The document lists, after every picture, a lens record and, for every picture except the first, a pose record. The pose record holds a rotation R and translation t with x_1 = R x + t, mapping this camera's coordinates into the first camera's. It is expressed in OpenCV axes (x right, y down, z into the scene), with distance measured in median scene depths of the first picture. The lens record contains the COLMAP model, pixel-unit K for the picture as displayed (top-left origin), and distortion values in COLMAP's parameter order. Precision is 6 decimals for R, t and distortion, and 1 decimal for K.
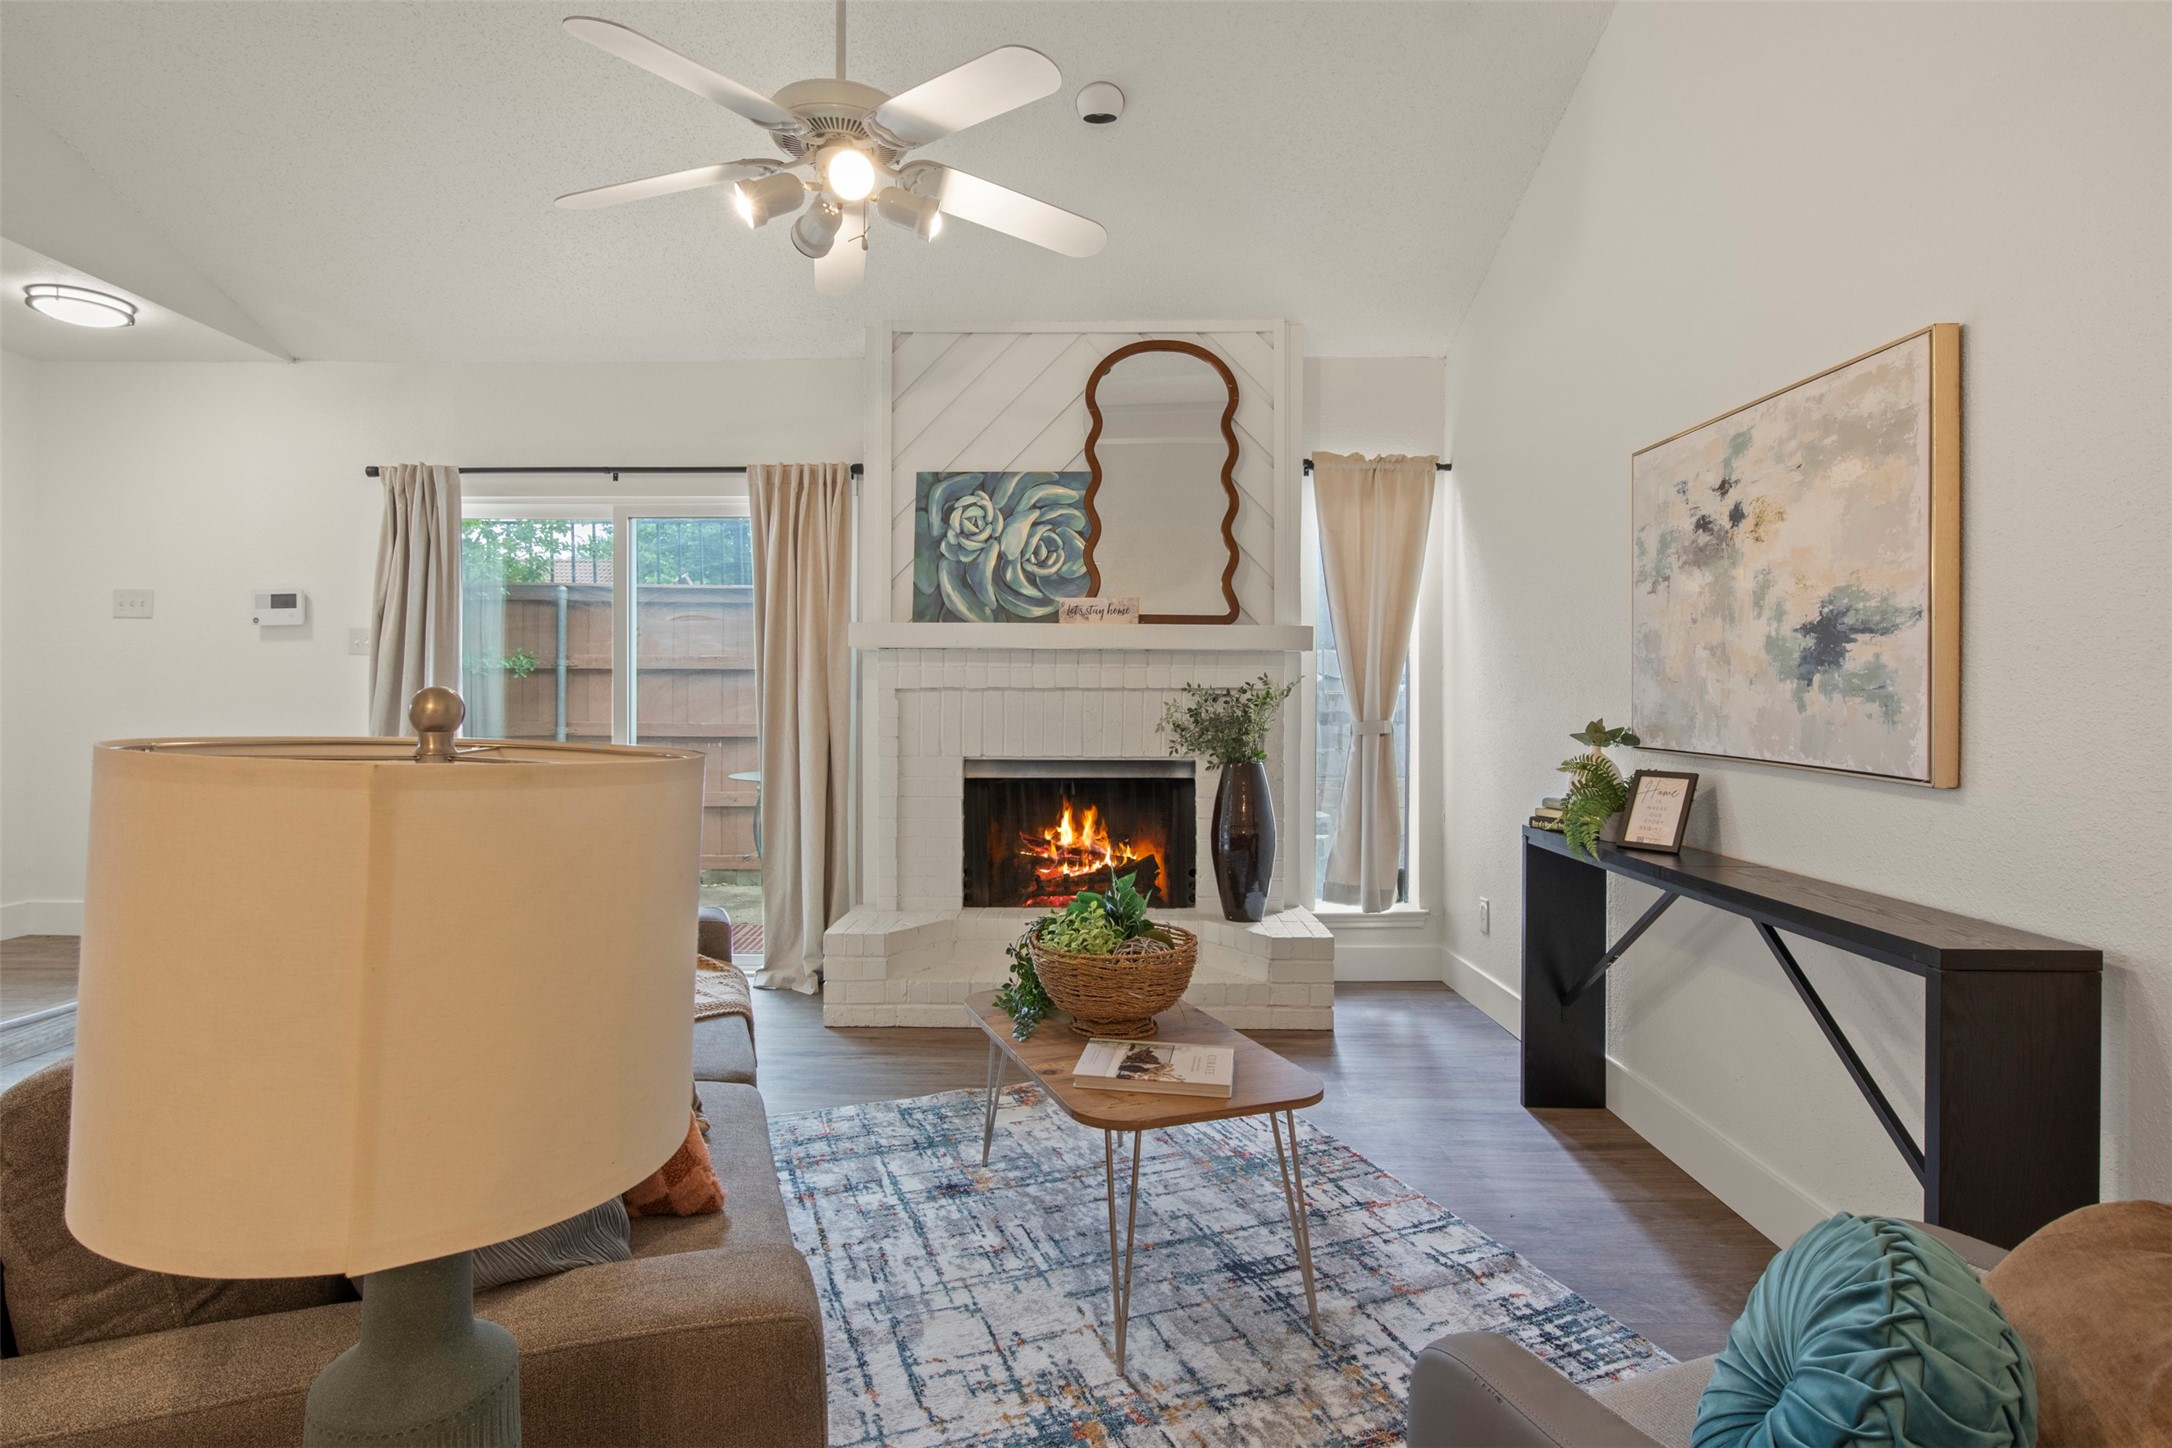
lens RADIAL K [[1094.3, 0, 1089.2], [0, 1094.3, 690.8], [0, 0, 1]] dist [-0.010146, -0.001233]
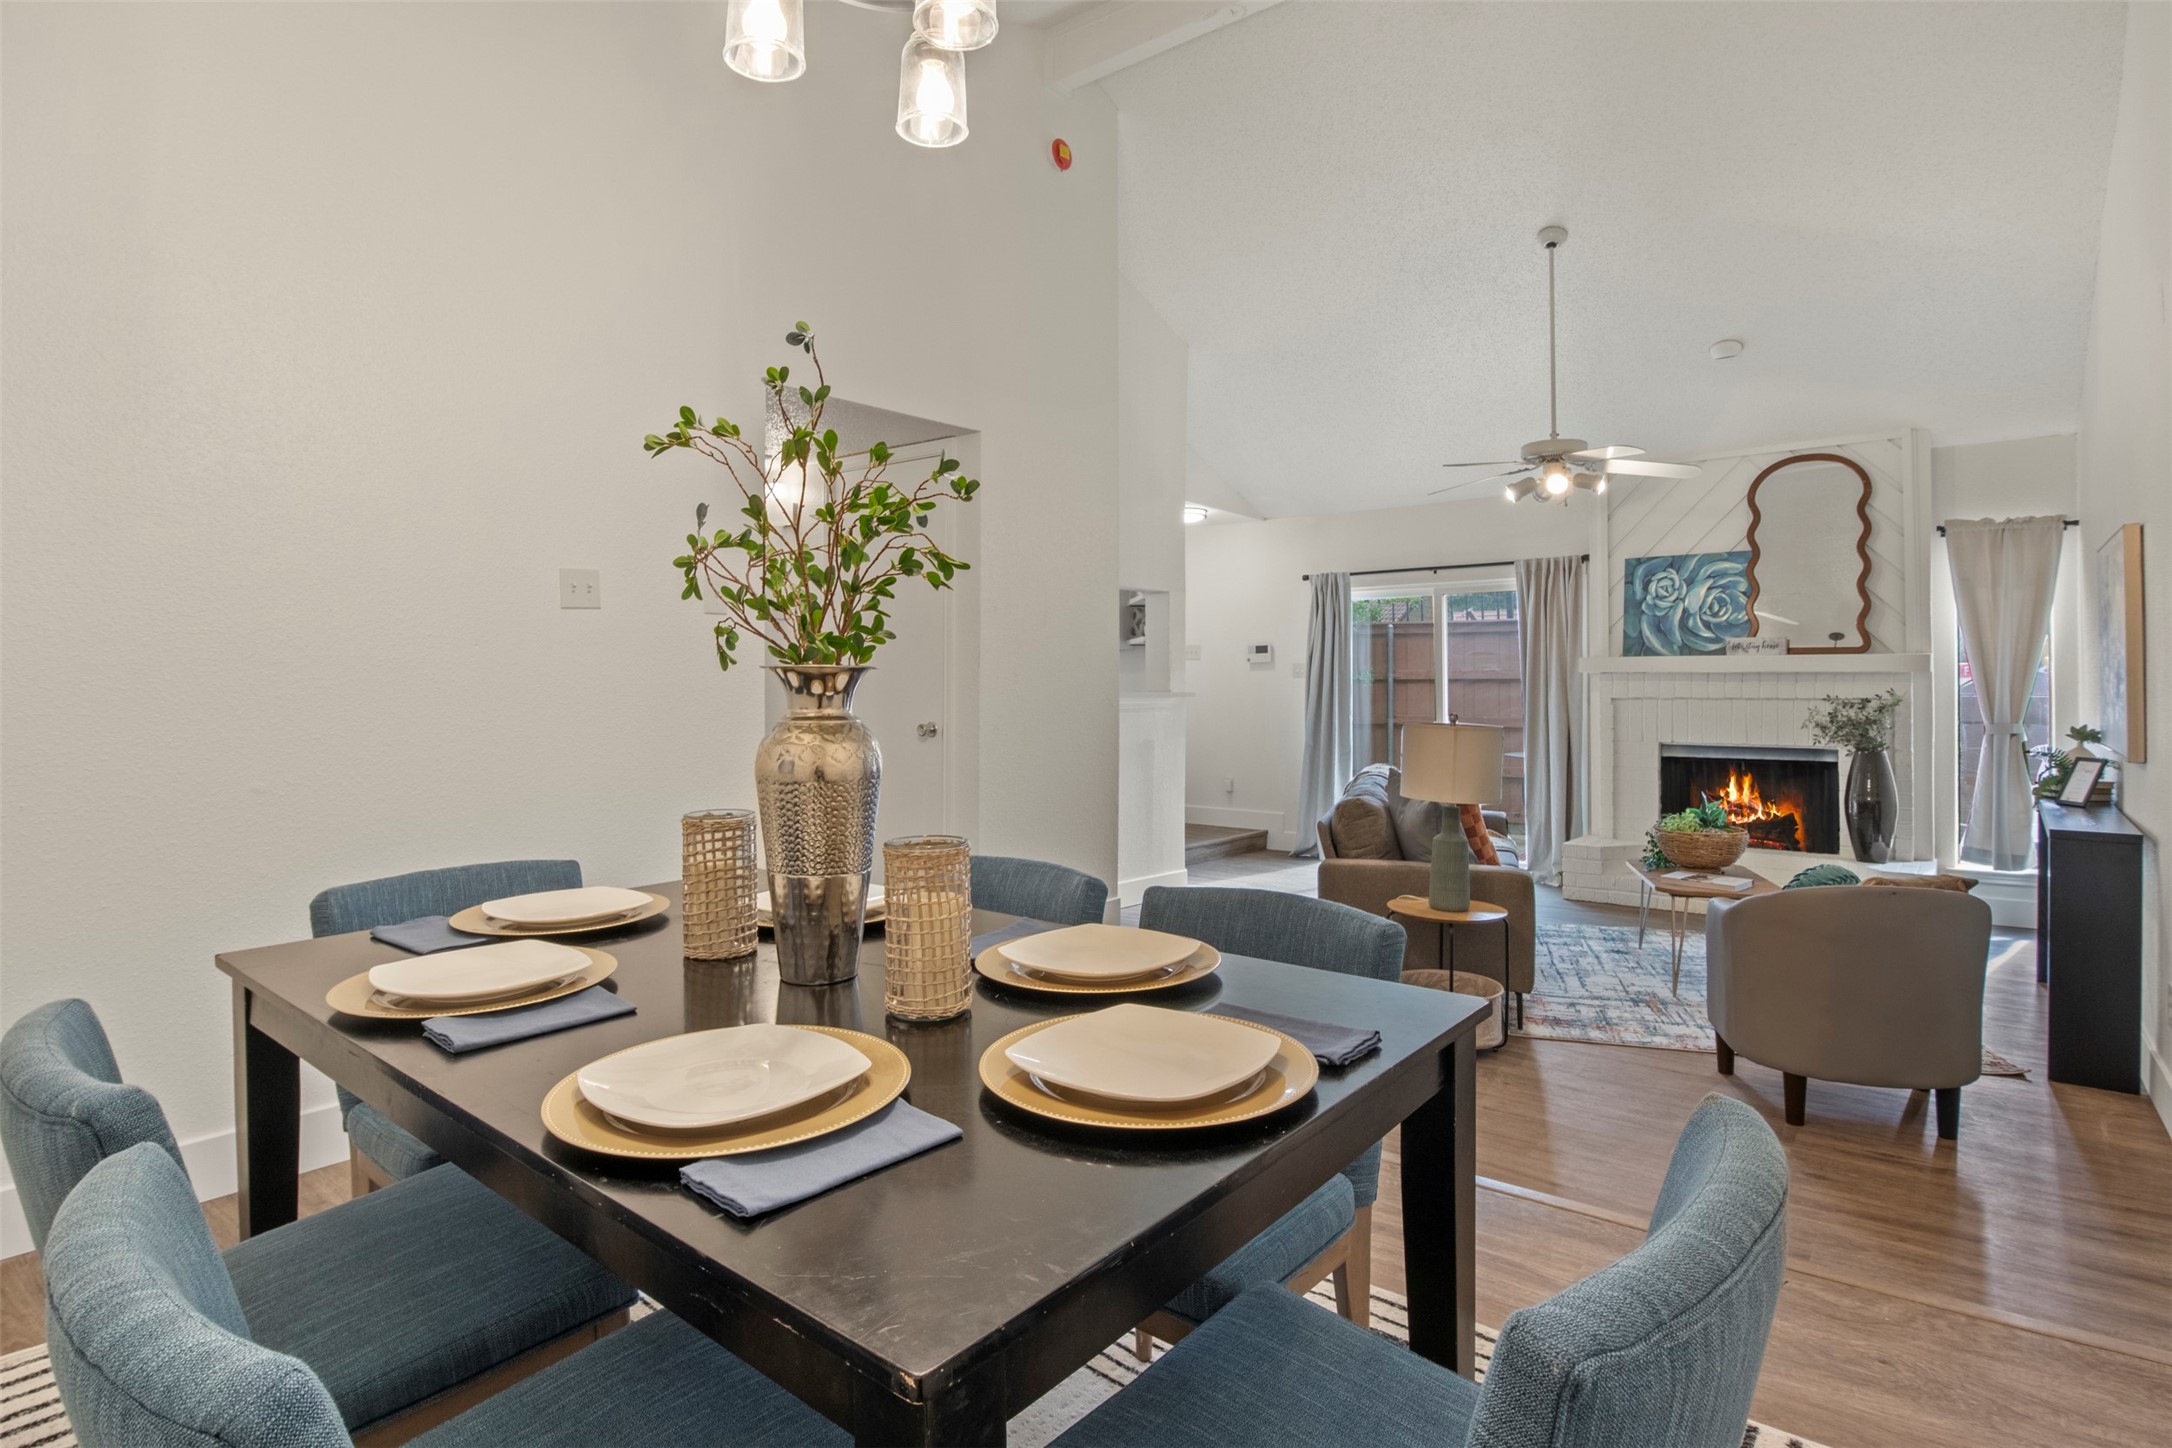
lens RADIAL K [[1119.4, 0, 1086.7], [0, 1119.4, 672.8], [0, 0, 1]] dist [-0.013223, -0.012625]
pose [[0.781581, -0.009981, -0.623724, 0.234365], [0.005200, 0.999941, -0.009486, -0.026928], [0.623782, 0.004171, 0.781587, -0.726540]]
